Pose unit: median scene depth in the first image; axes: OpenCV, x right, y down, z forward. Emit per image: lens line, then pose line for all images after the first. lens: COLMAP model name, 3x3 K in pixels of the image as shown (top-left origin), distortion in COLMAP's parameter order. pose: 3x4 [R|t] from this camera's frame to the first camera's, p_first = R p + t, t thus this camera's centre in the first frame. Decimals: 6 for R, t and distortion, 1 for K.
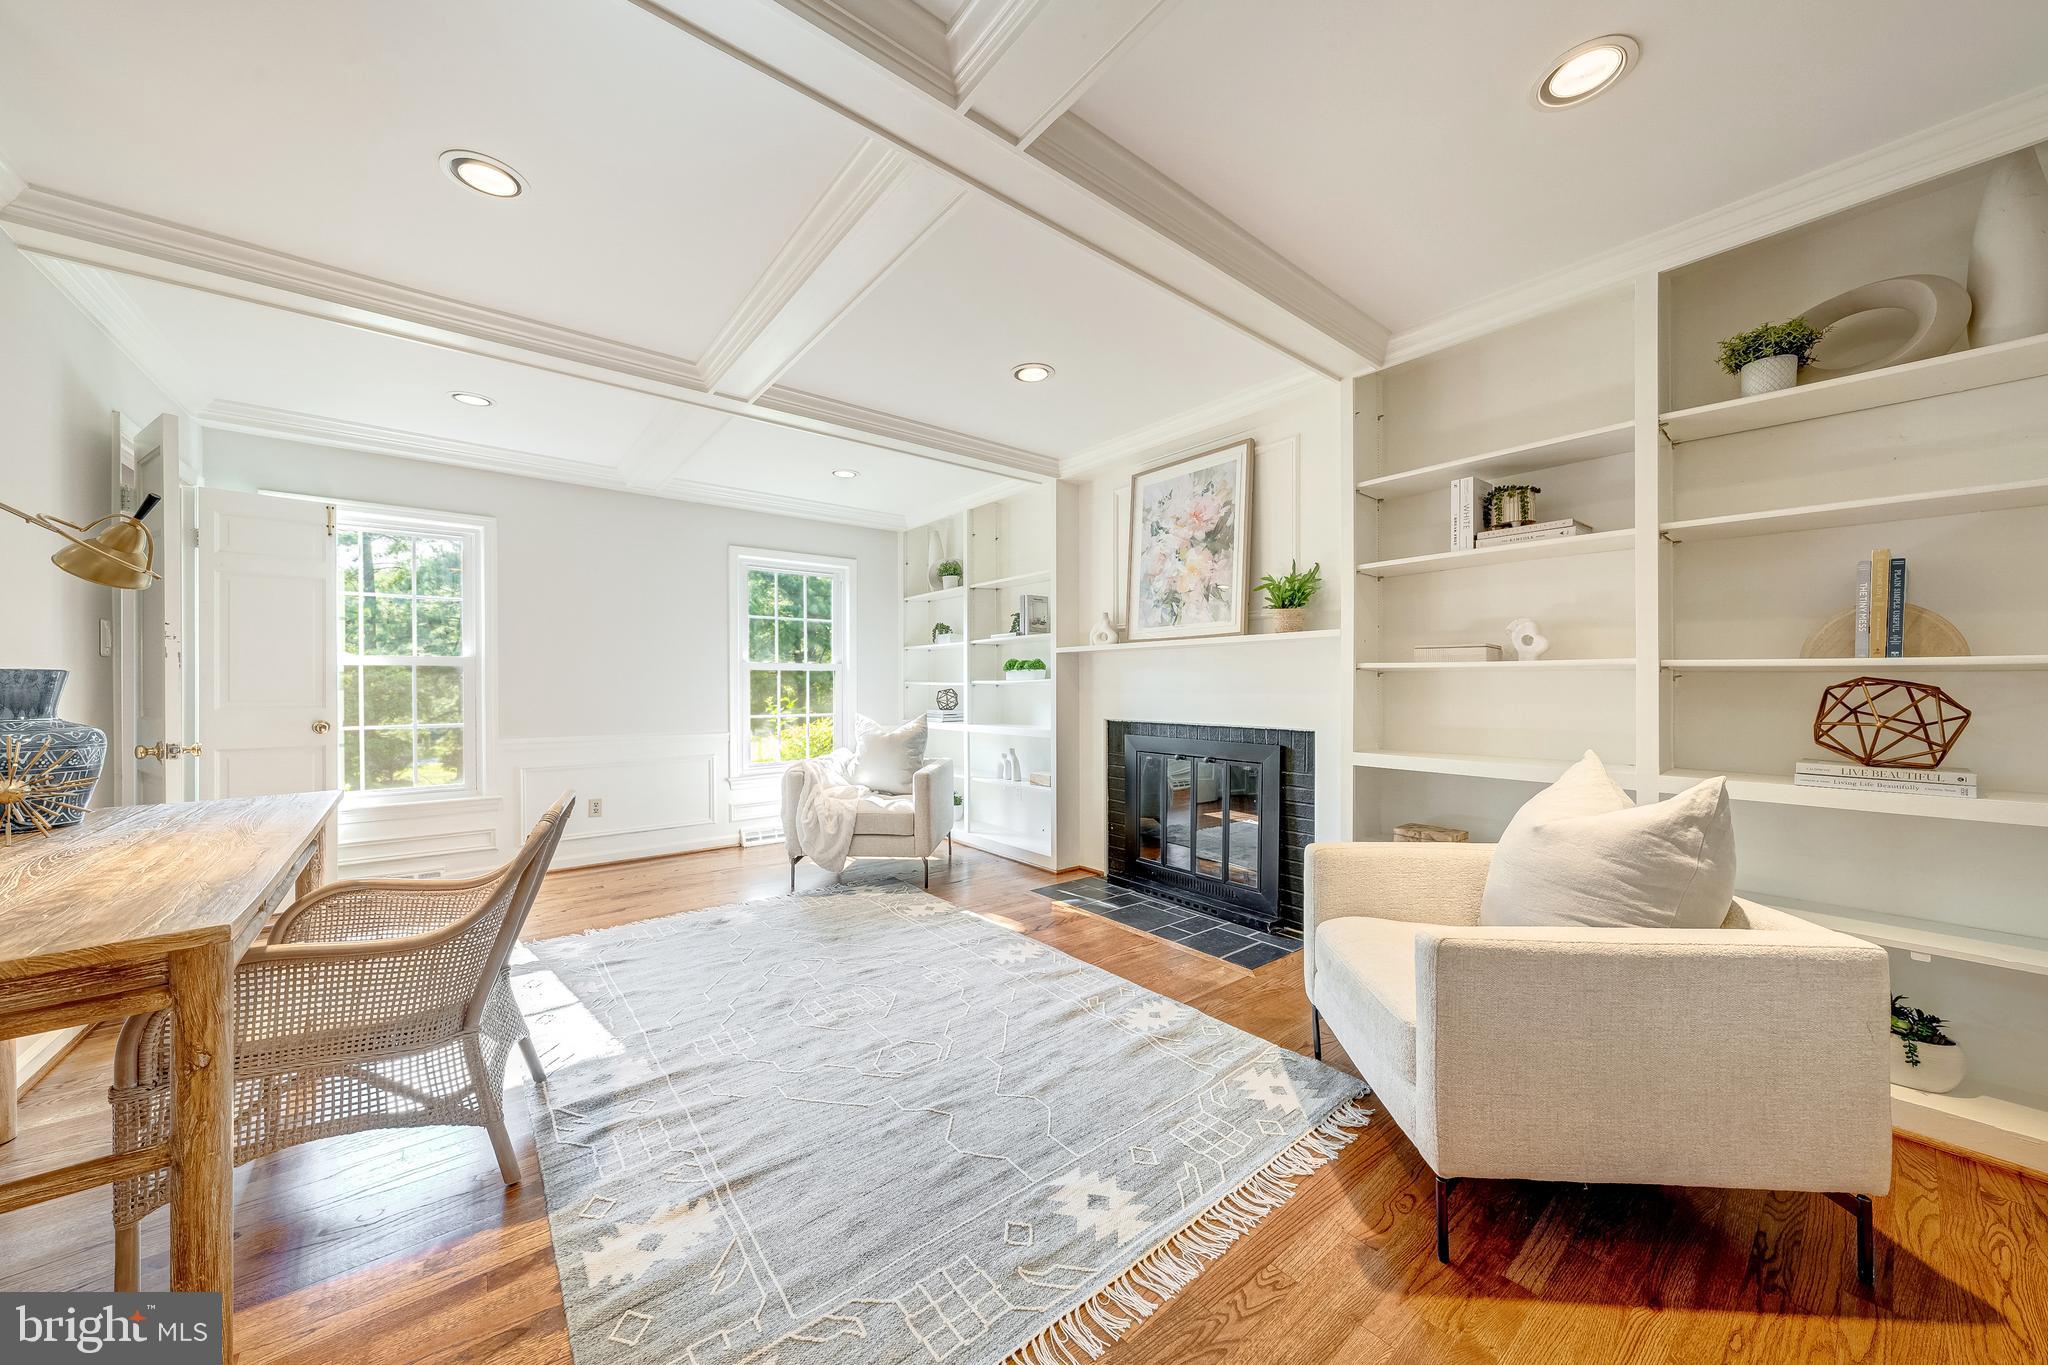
lens RADIAL K [[694.6, 0, 986.7], [0, 694.6, 687.6], [0, 0, 1]] dist [-0.004773, -0.000023]
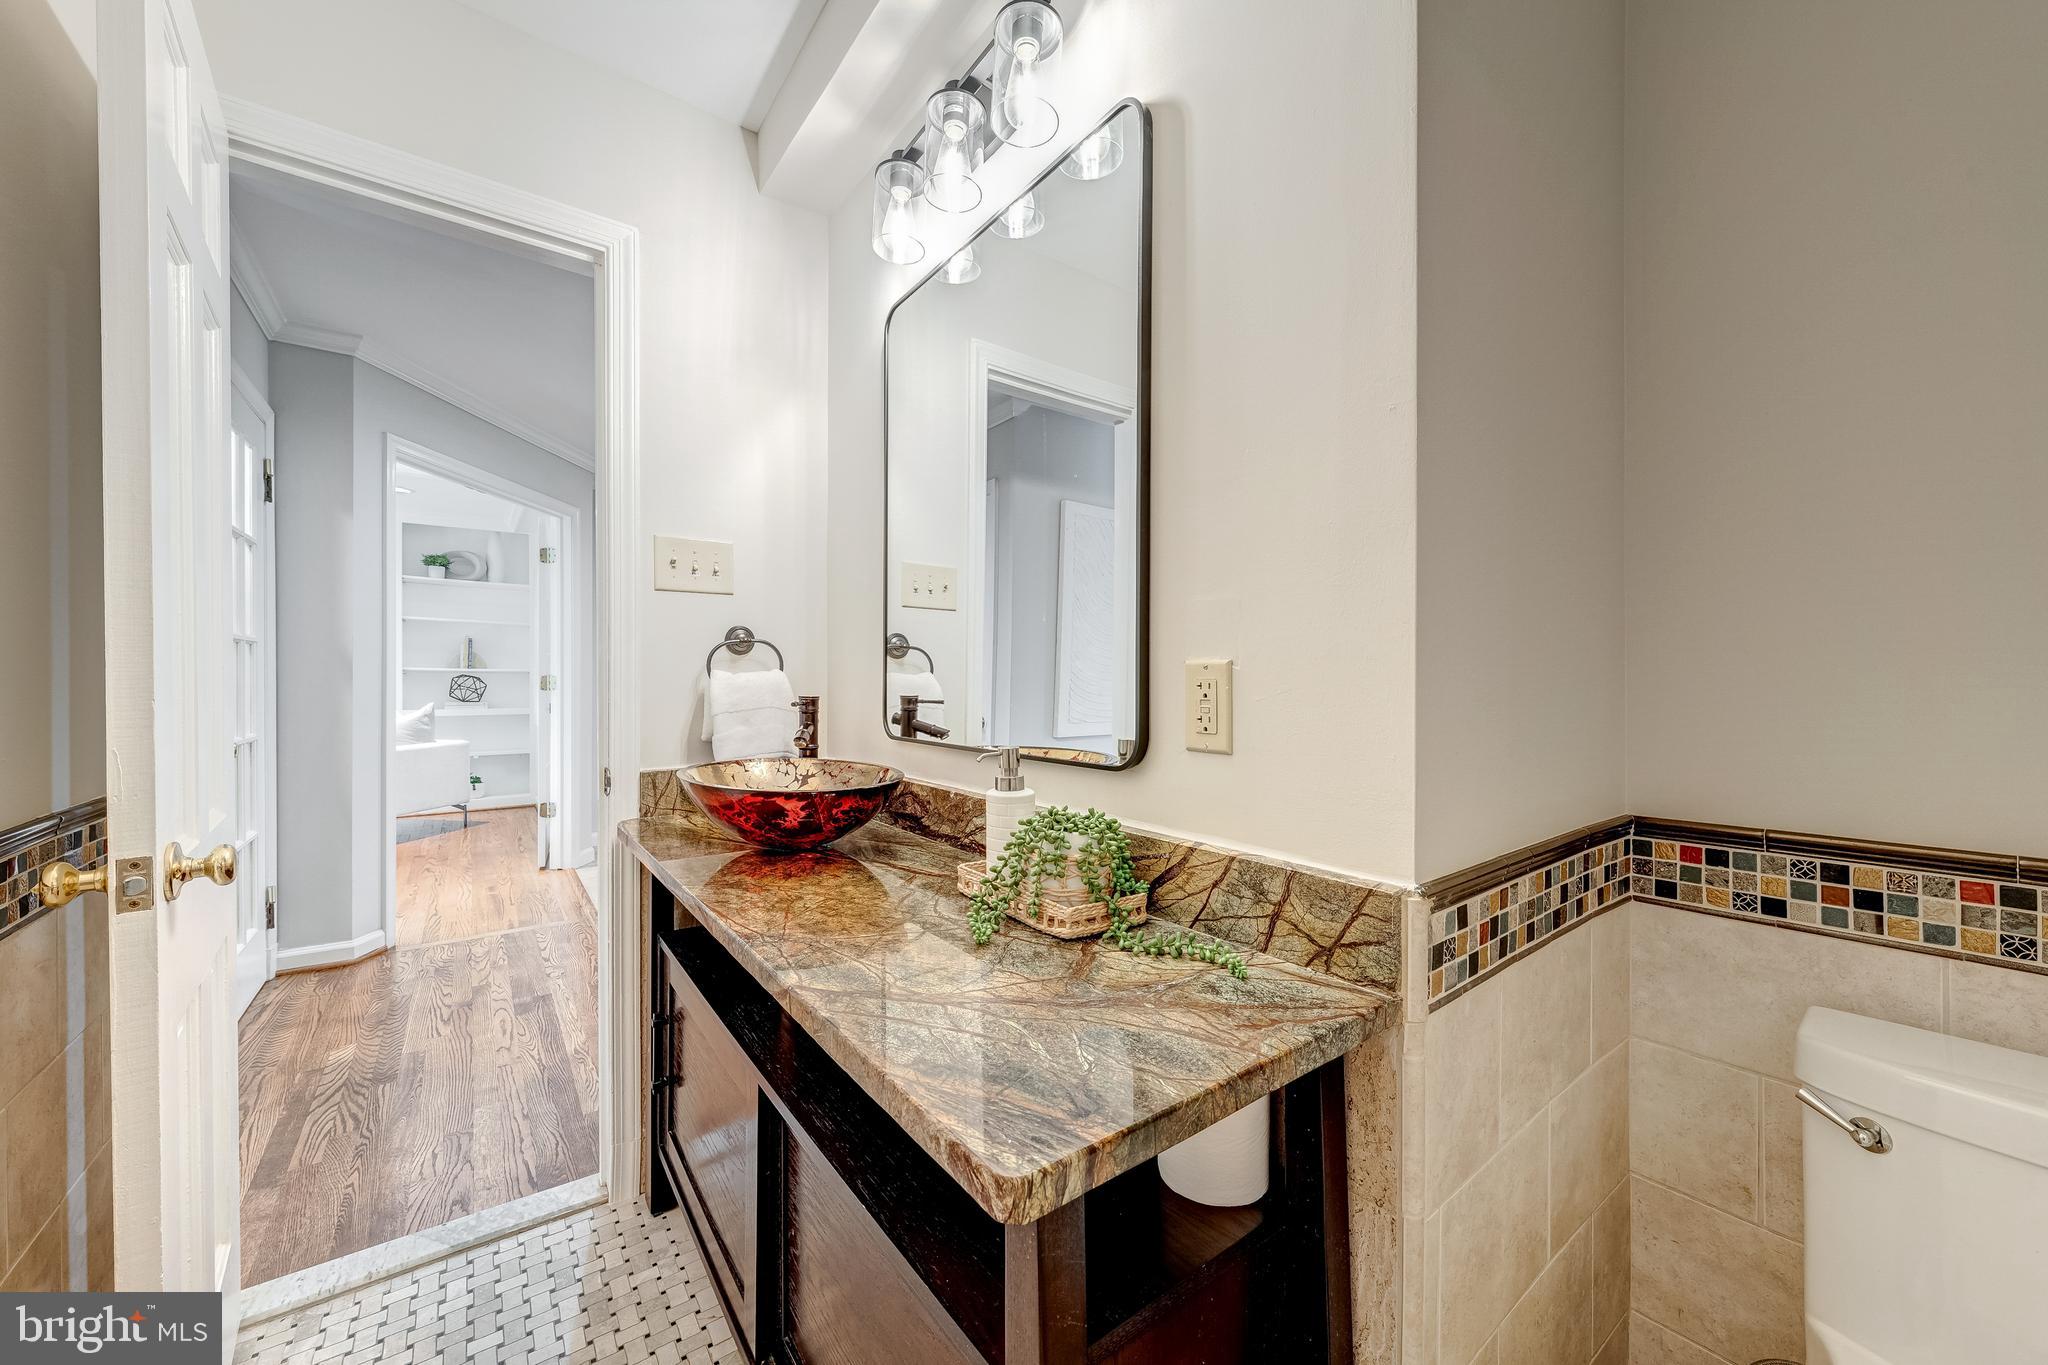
lens RADIAL K [[737.4, 0, 1016.1], [0, 737.4, 679.4], [0, 0, 1]] dist [-0.000750, 0.000545]
pose [[0.009929, -0.002651, 0.999947, -2.184202], [-0.002097, 0.999994, 0.002672, -0.007120], [-0.999949, -0.002124, 0.009924, -1.650524]]
